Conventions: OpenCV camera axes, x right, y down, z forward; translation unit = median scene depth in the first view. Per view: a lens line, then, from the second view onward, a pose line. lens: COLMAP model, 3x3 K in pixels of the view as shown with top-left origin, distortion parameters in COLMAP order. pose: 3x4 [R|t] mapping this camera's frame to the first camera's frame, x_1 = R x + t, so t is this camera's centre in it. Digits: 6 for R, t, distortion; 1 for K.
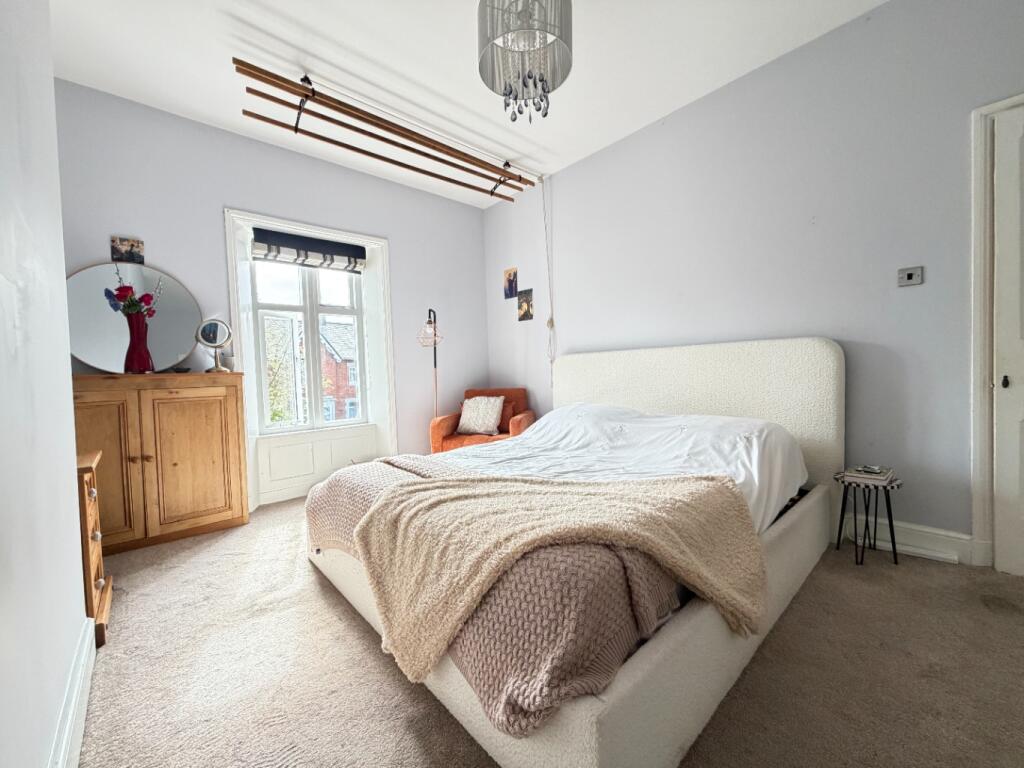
lens RADIAL K [[409.0, 0, 512.0], [0, 409.0, 384.0], [0, 0, 1]] dist [0.000022, 0.000040]
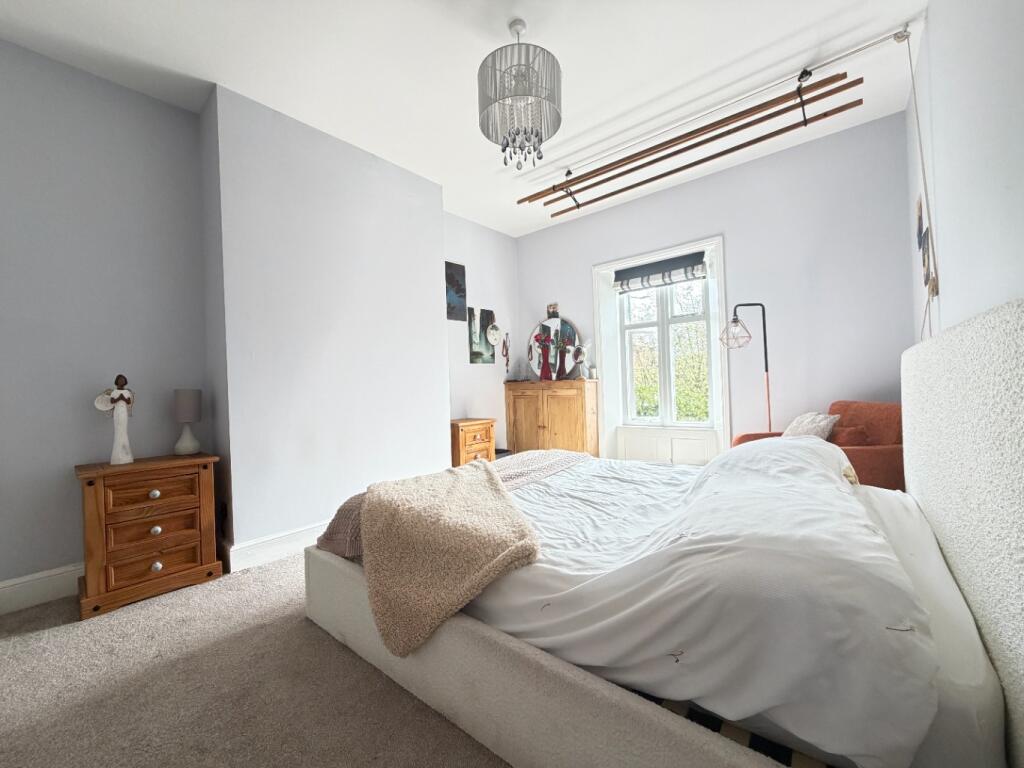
lens RADIAL K [[409.0, 0, 512.0], [0, 409.0, 384.0], [0, 0, 1]] dist [0.000022, 0.000040]
pose [[0.140586, 0.026002, -0.989727, 0.672626], [-0.000158, 0.999656, 0.026240, -0.044784], [0.990068, -0.003533, 0.140542, 0.468448]]
